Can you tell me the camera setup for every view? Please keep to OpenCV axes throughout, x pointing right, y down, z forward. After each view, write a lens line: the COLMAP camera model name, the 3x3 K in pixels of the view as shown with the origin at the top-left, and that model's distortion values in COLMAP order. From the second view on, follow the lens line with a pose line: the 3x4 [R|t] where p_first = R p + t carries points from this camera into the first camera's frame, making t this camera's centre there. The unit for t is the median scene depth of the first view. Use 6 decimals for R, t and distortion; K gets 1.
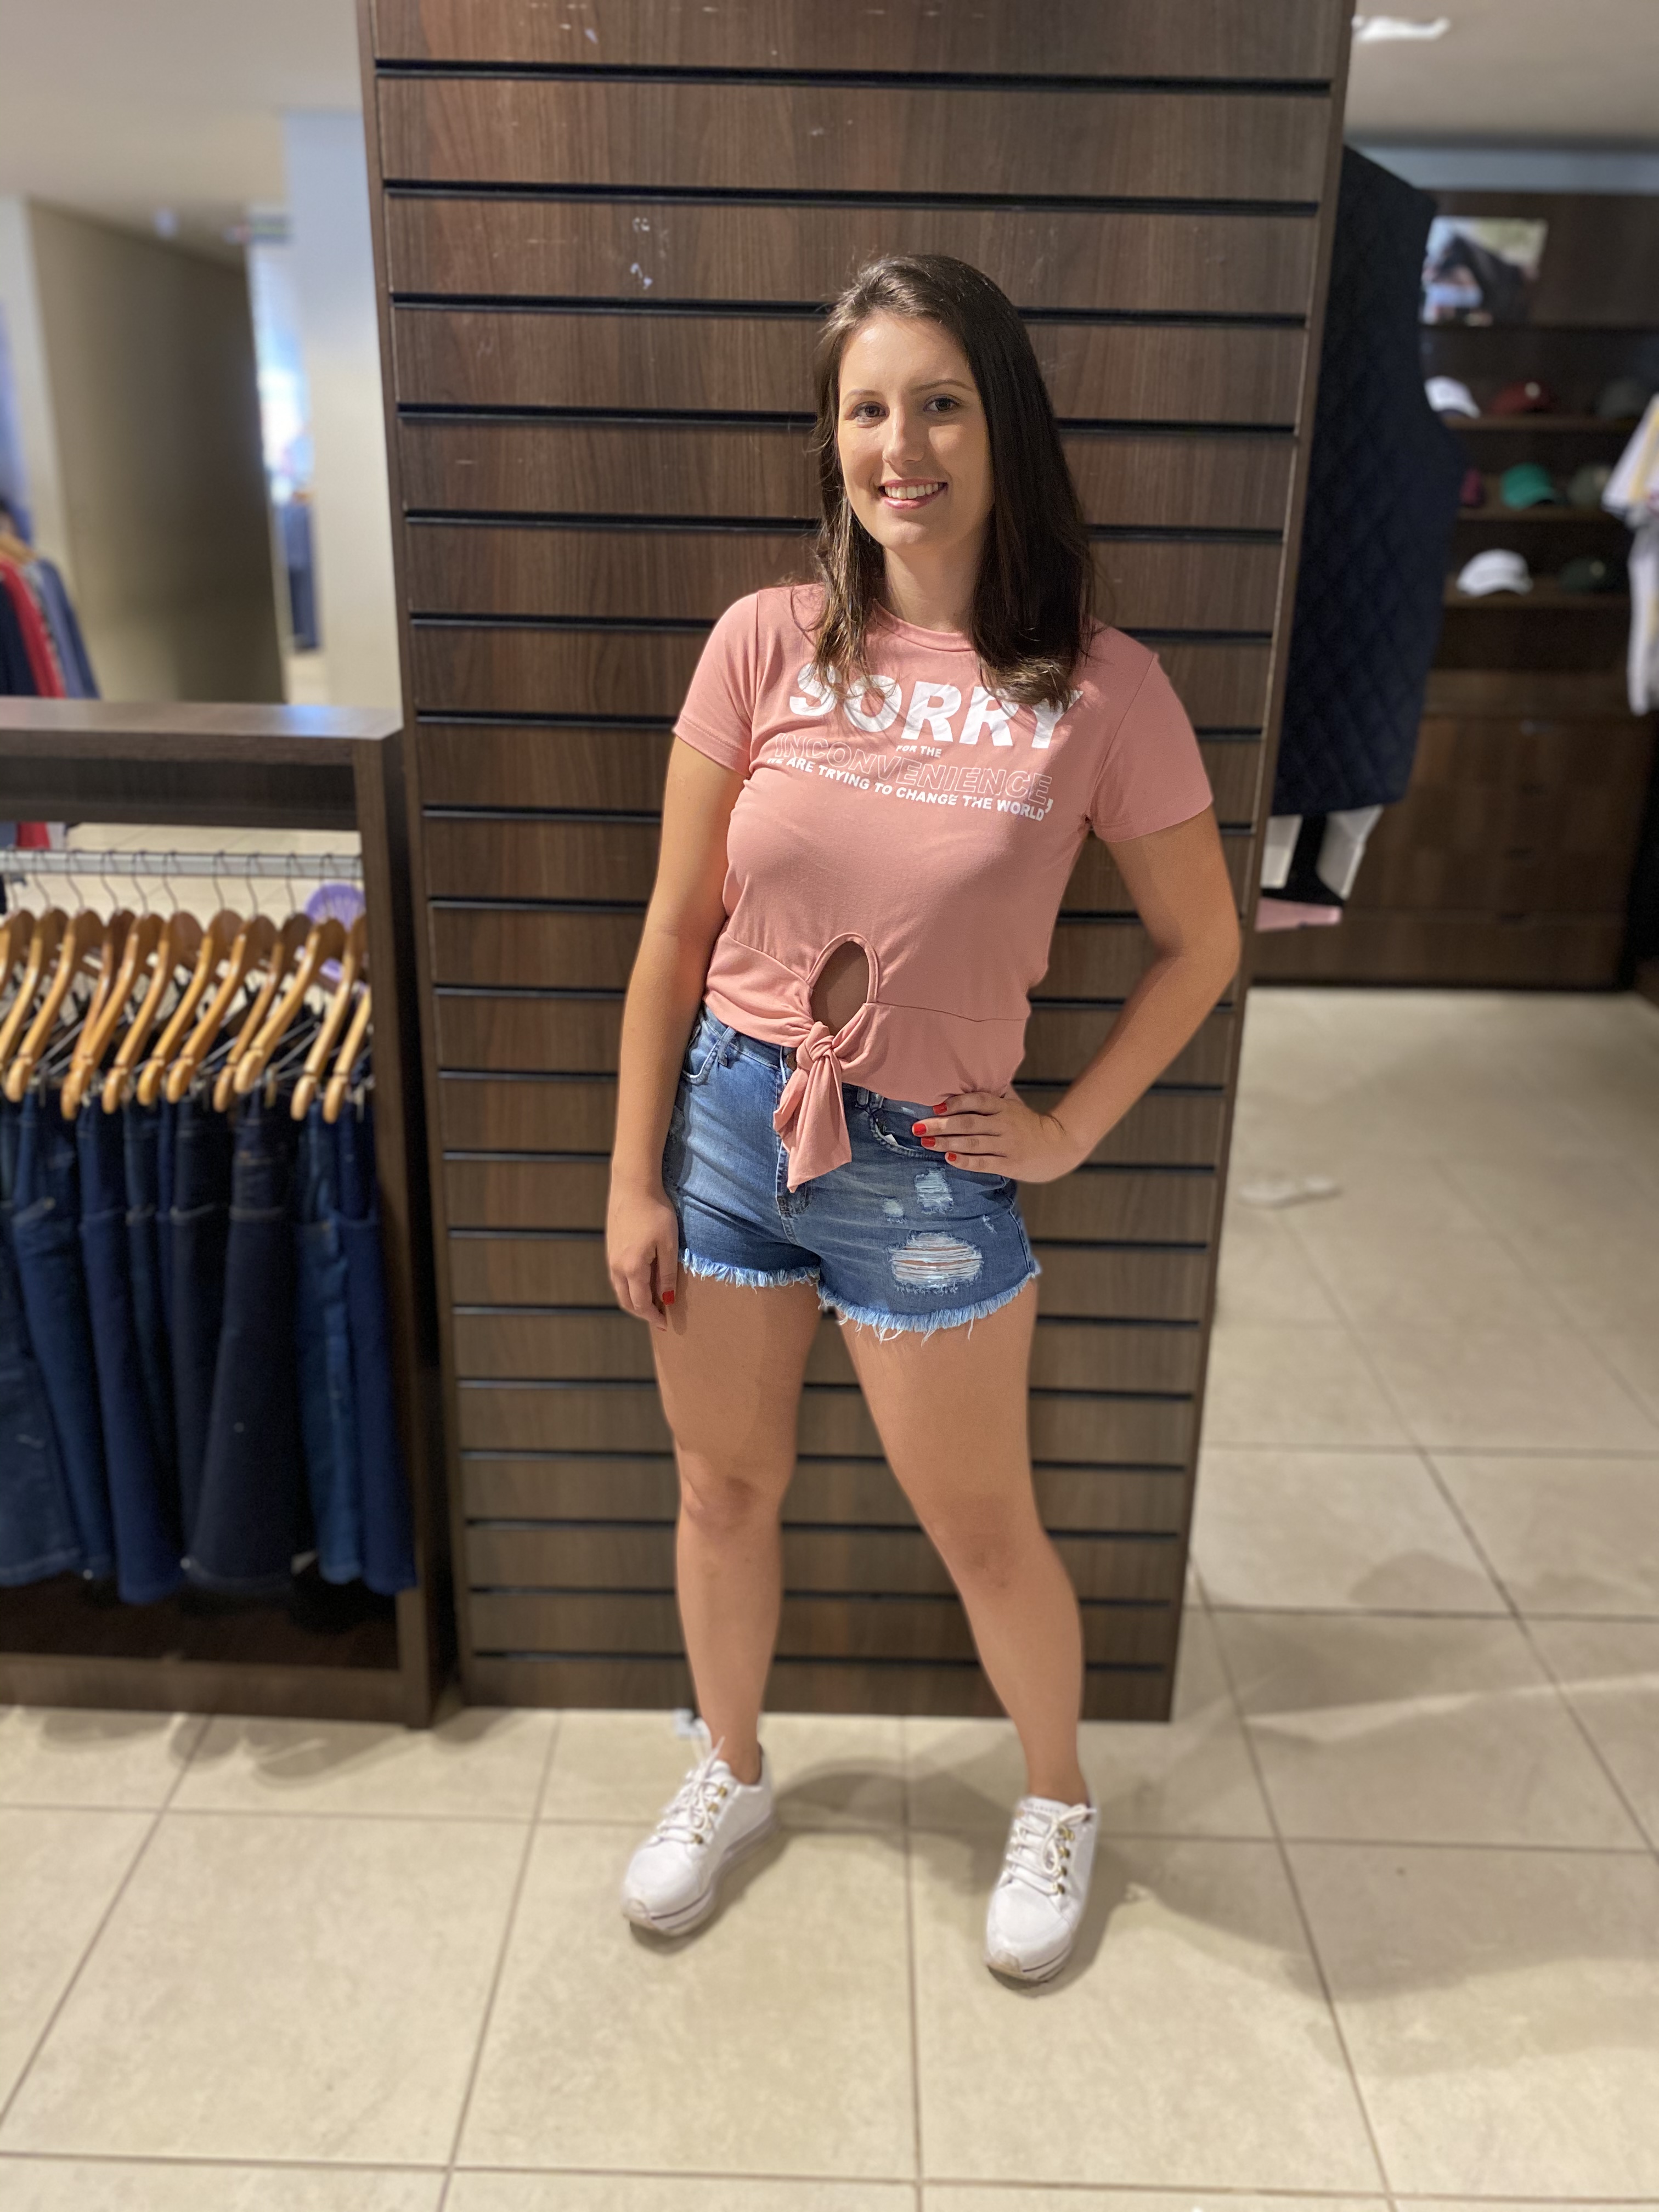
lens RADIAL K [[1685.2, 0, 830.6], [0, 1685.2, 1099.7], [0, 0, 1]] dist [0.000100, 0.003421]
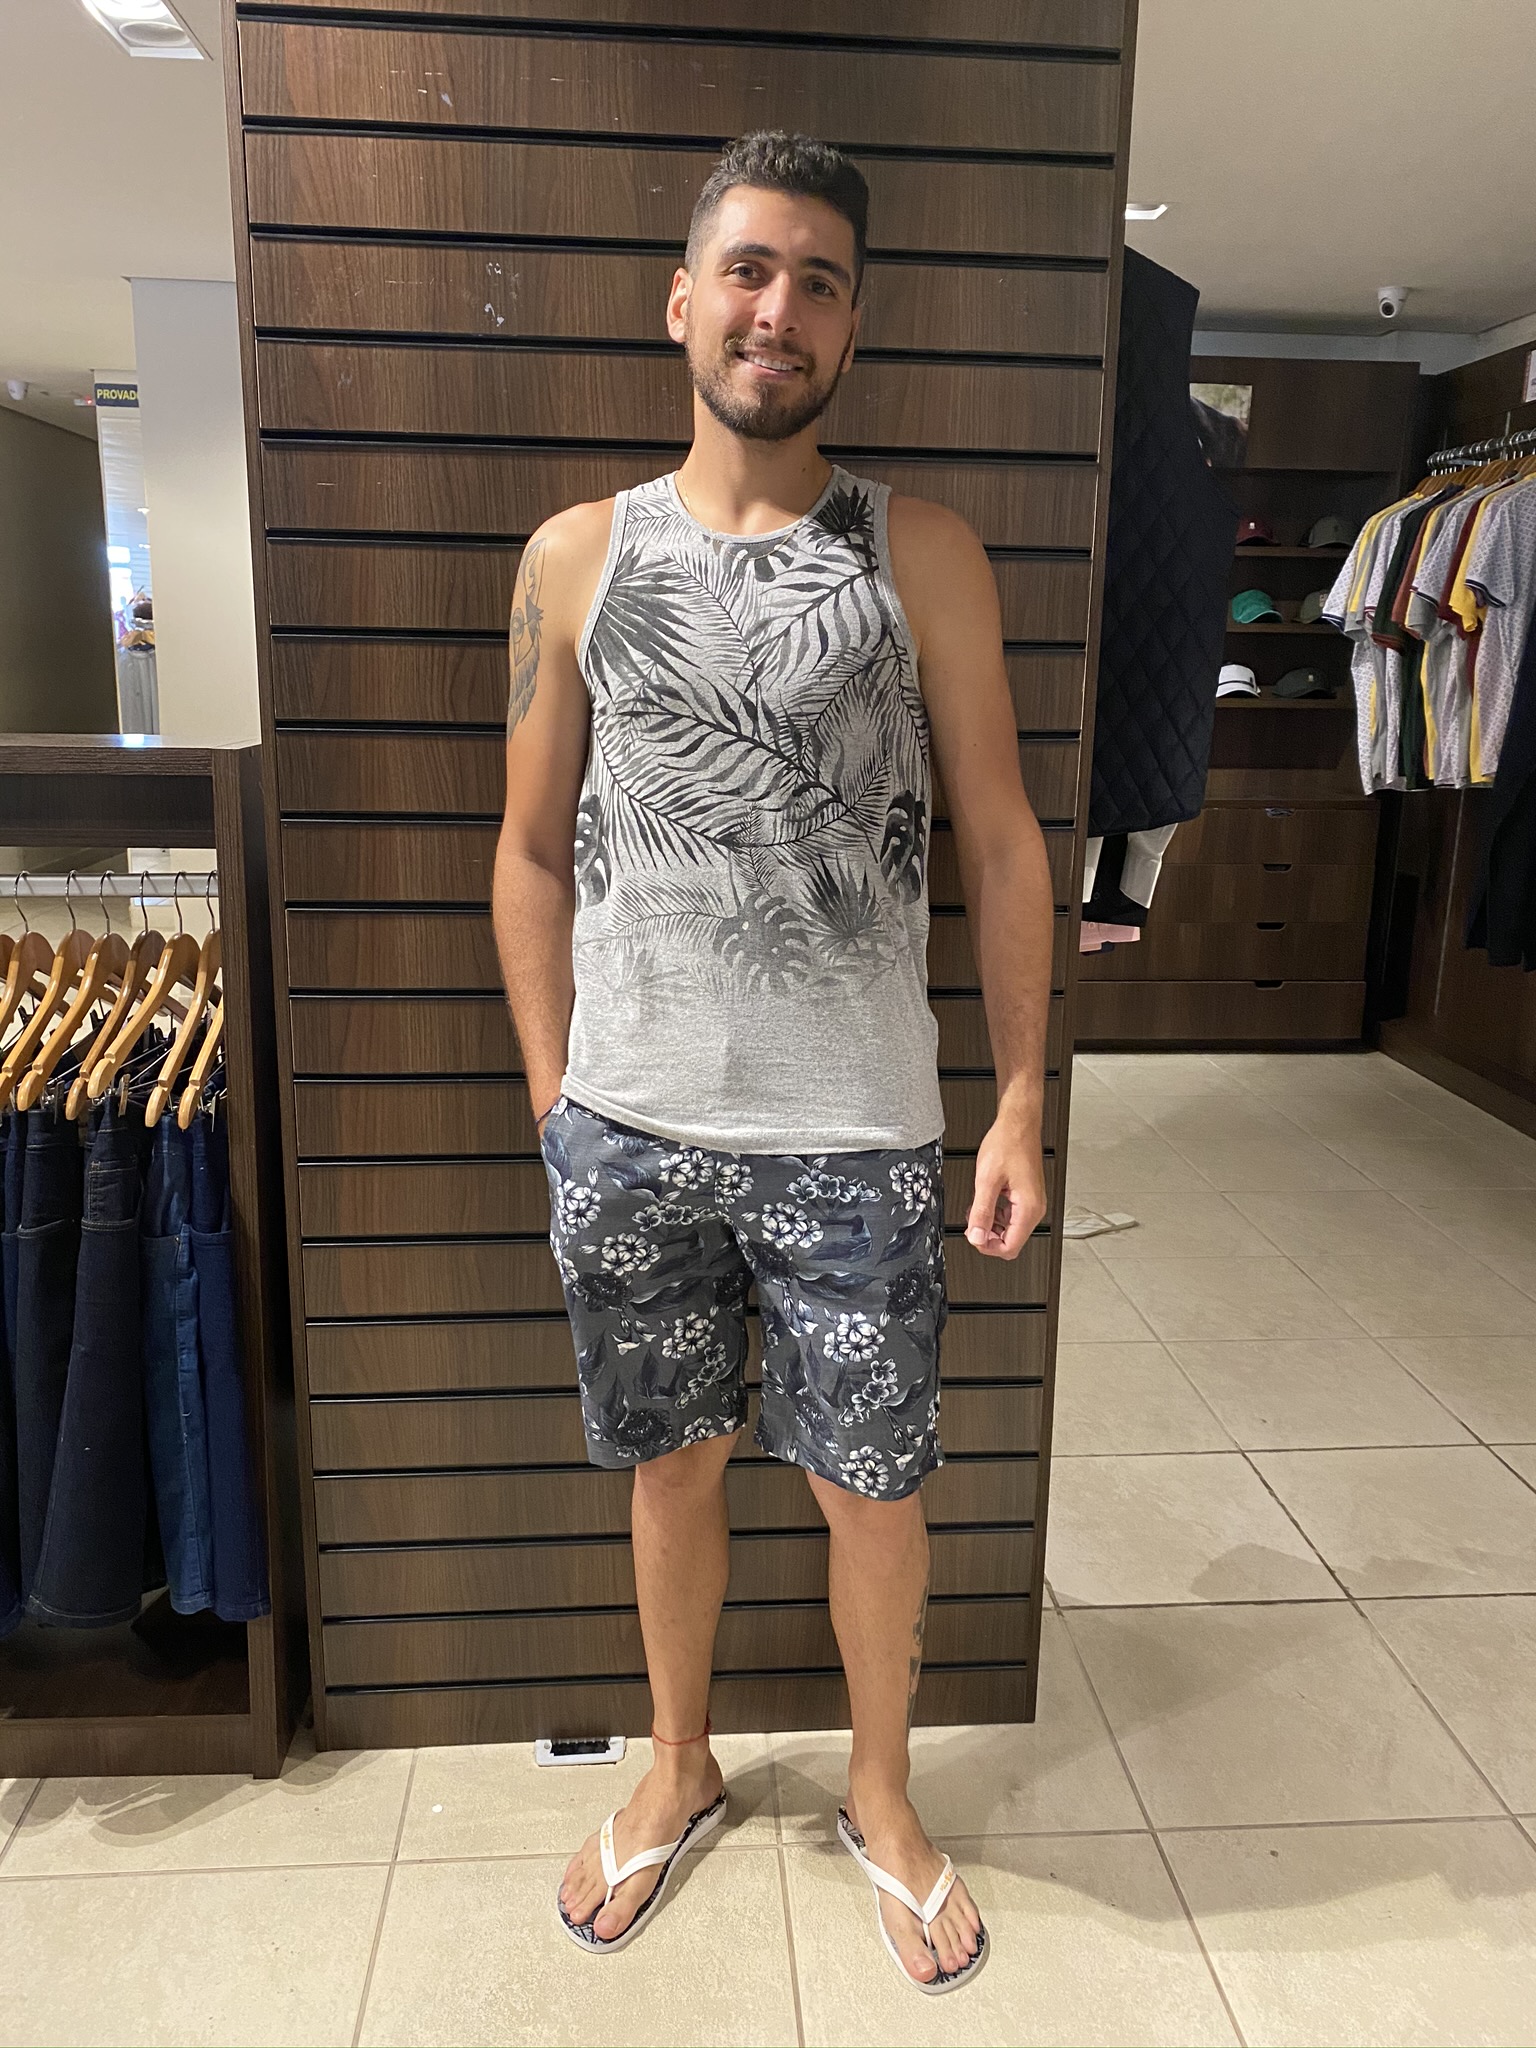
lens RADIAL K [[1561.1, 0, 769.5], [0, 1561.1, 1010.8], [0, 0, 1]] dist [-0.003566, 0.007427]
pose [[0.995967, -0.024044, 0.086438, -0.032872], [0.034398, 0.992133, -0.120368, 0.073600], [-0.082864, 0.122856, 0.988959, 0.054933]]
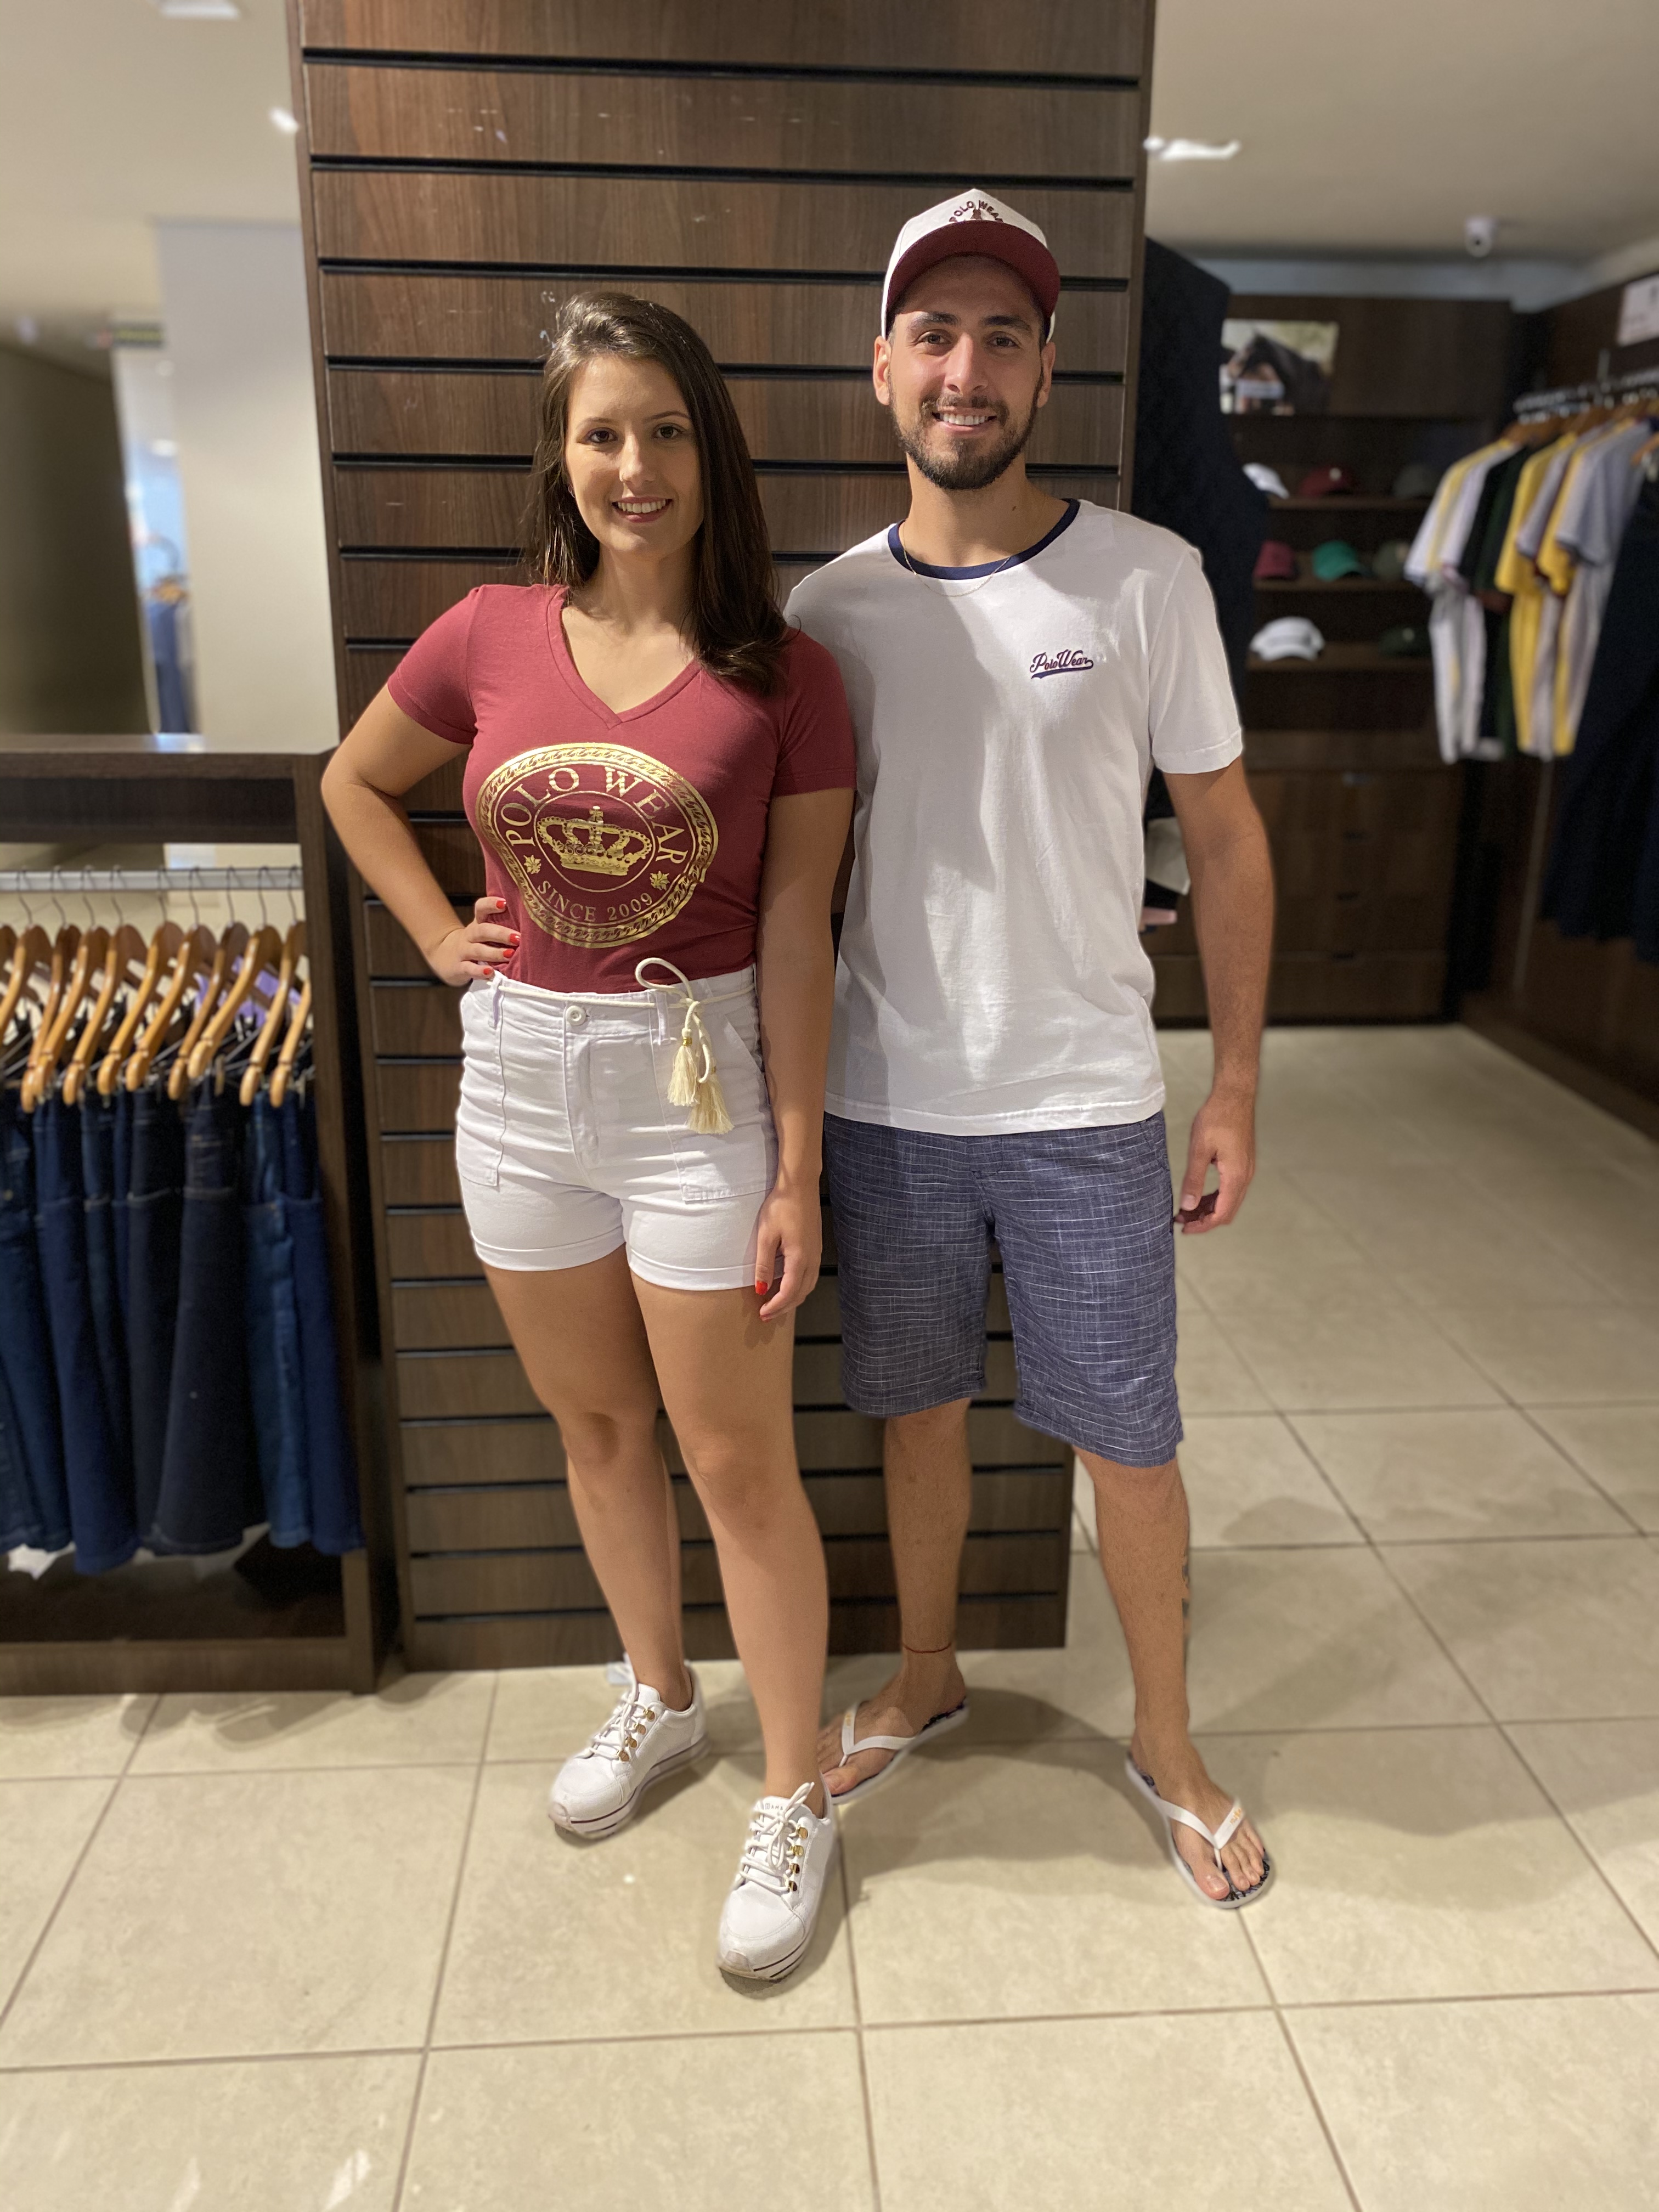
lens RADIAL K [[1681.3, 0, 828.7], [0, 1681.3, 1102.5], [0, 0, 1]] dist [-0.002788, 0.007950]
pose [[0.996383, -0.035687, 0.077125, -0.028555], [0.039738, 0.997875, -0.051646, 0.089410], [-0.075118, 0.054524, 0.995683, -0.116726]]
